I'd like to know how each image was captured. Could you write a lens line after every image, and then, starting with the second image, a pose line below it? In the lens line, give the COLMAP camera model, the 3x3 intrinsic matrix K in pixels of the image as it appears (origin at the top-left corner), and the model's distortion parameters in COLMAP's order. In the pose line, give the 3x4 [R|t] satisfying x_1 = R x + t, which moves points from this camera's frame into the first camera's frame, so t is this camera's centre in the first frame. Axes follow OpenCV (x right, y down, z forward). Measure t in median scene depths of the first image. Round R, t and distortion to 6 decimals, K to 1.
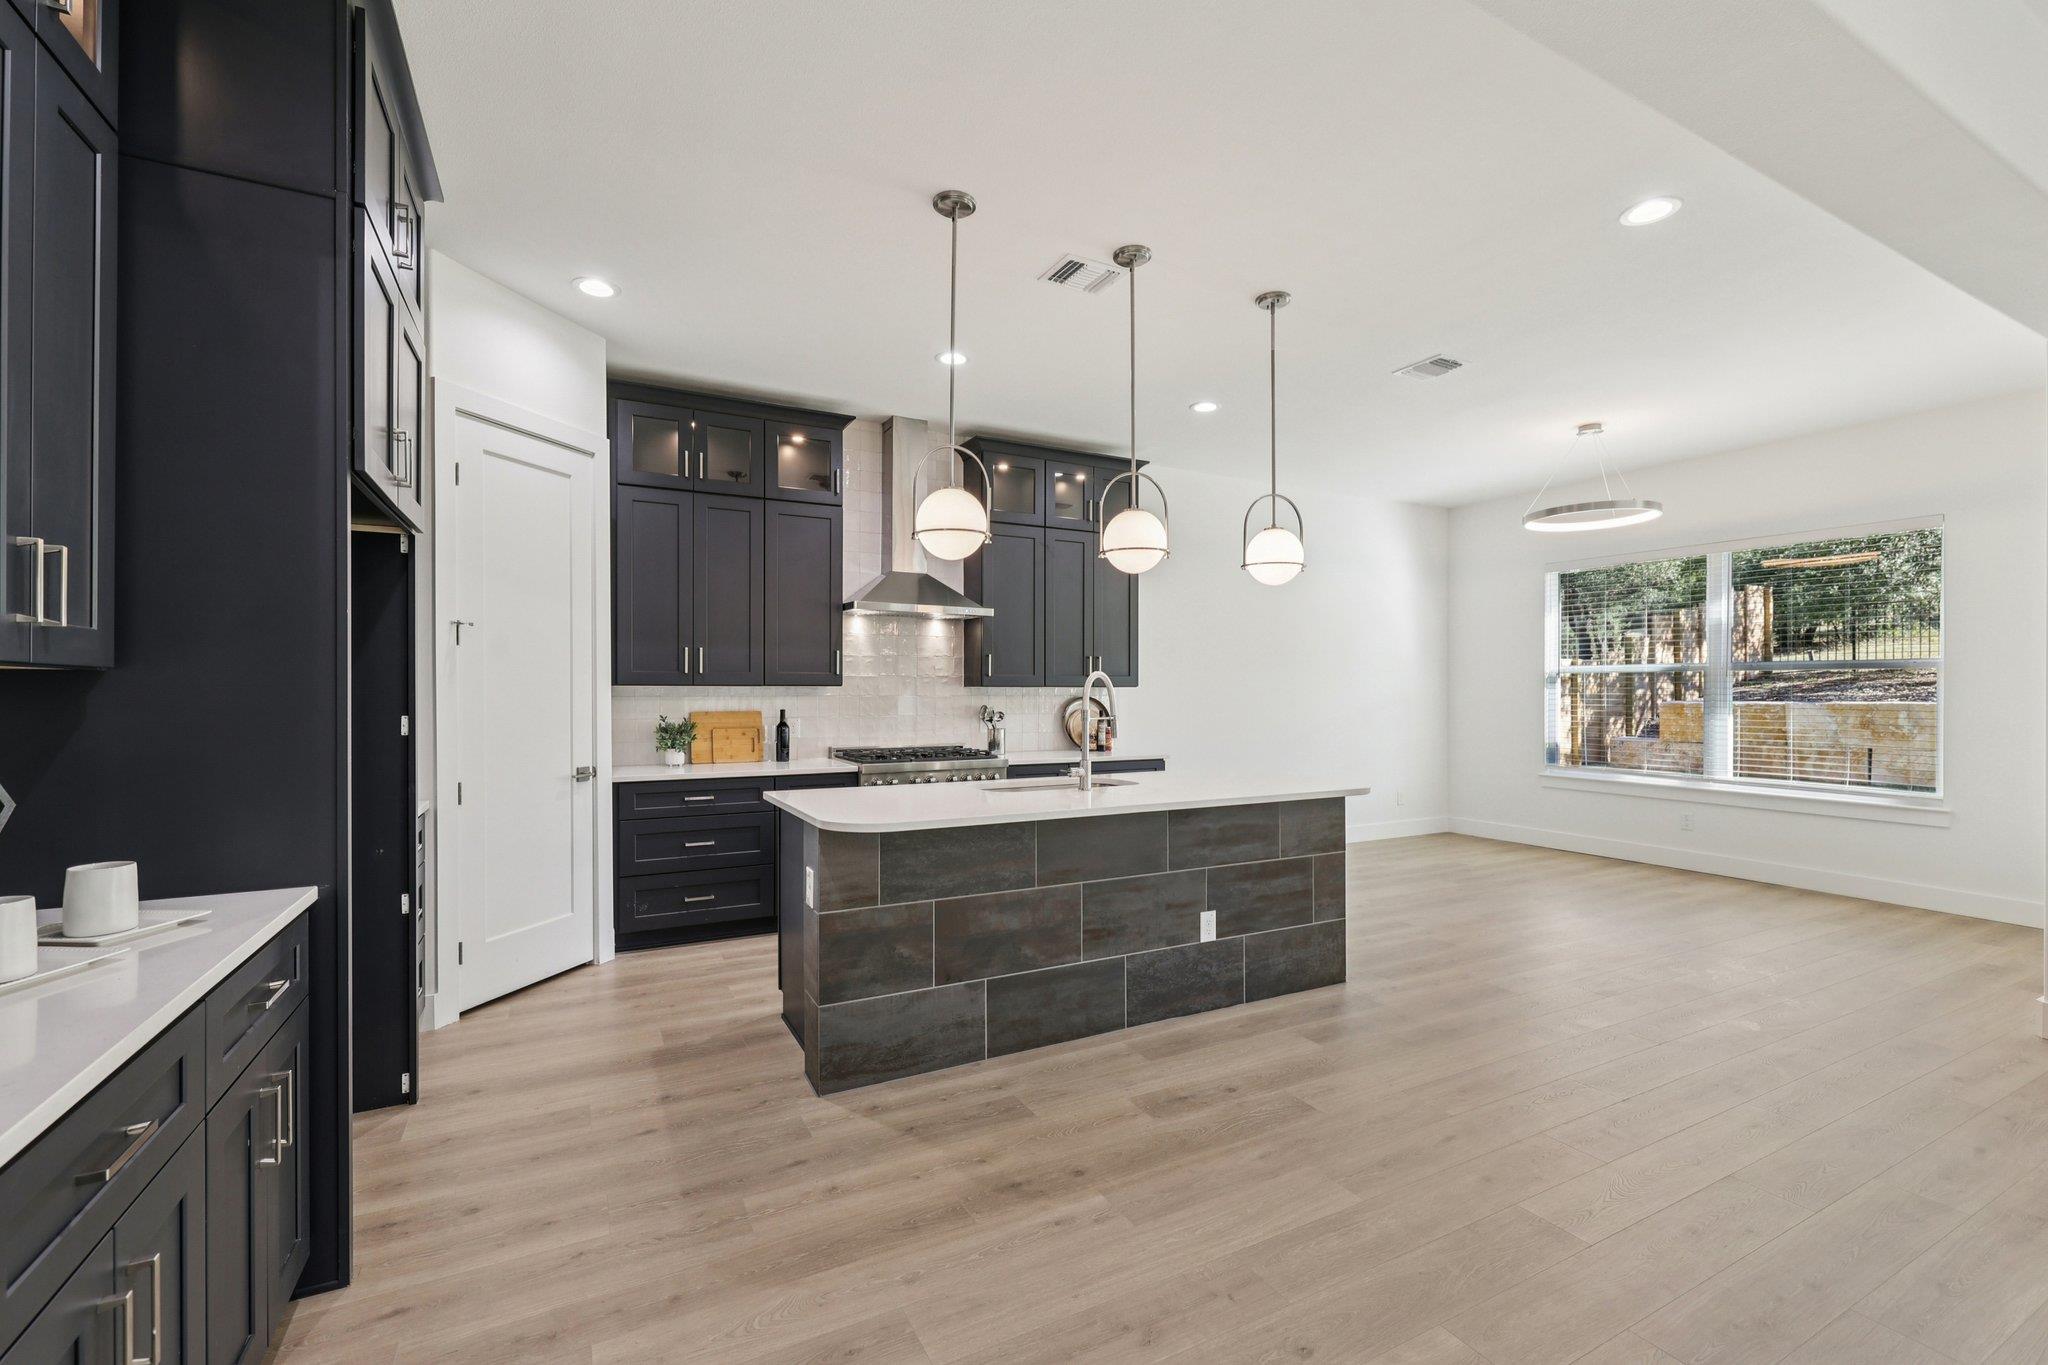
lens RADIAL K [[860.6, 0, 1019.8], [0, 860.6, 689.6], [0, 0, 1]] dist [0.003100, 0.000656]
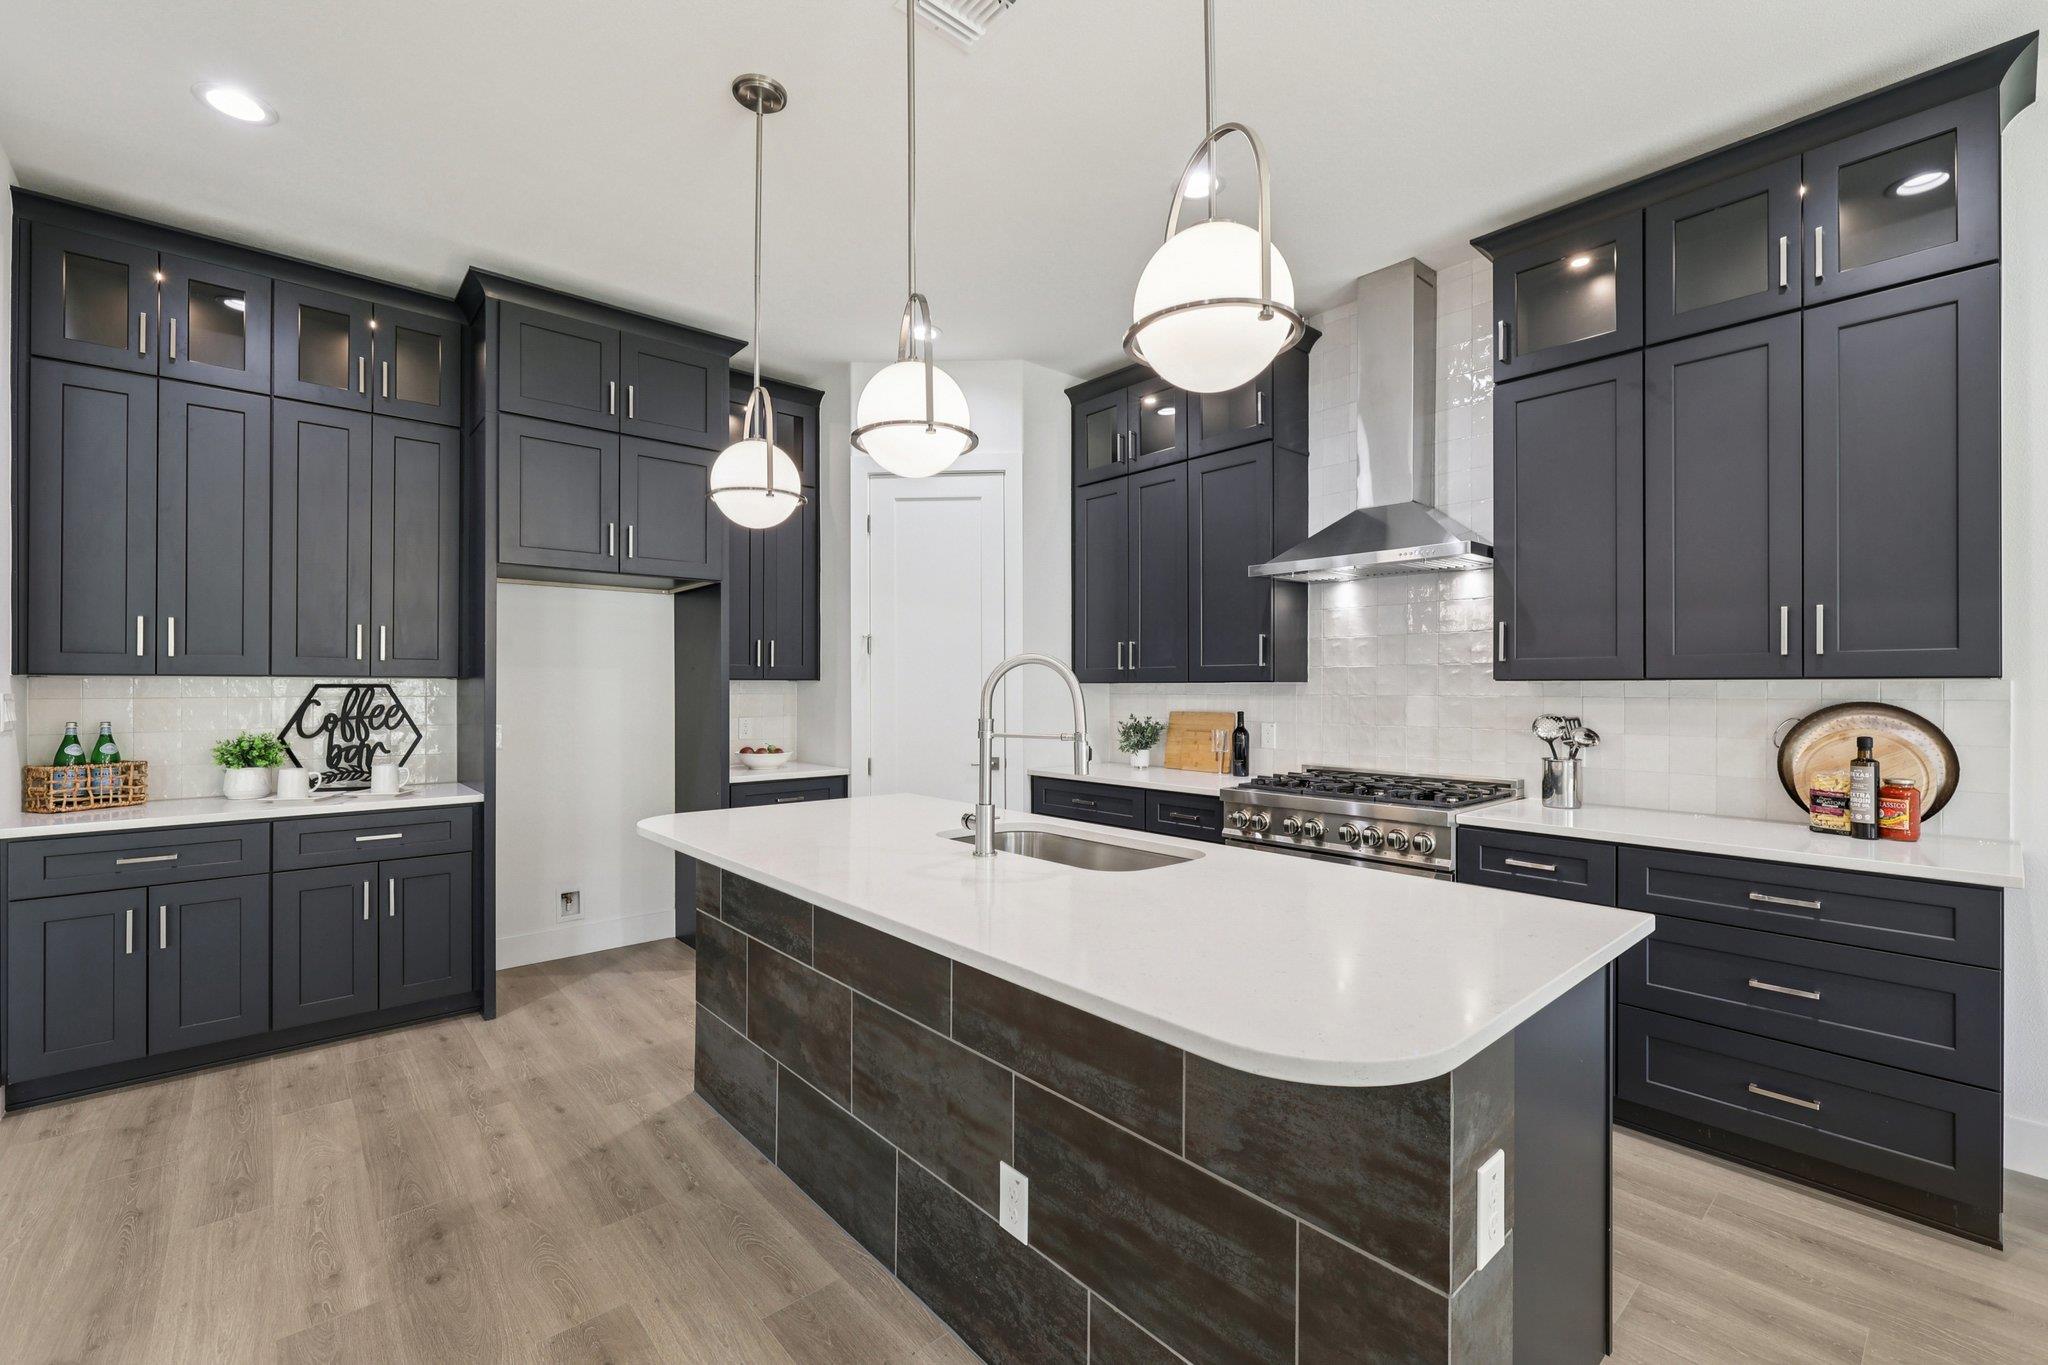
lens RADIAL K [[860.6, 0, 1025.7], [0, 860.6, 678.2], [0, 0, 1]] dist [0.003100, 0.000656]
pose [[0.243685, -0.010741, -0.969795, 0.700195], [0.000537, 0.999940, -0.010939, 0.000806], [0.969854, 0.002145, 0.243676, 0.935114]]
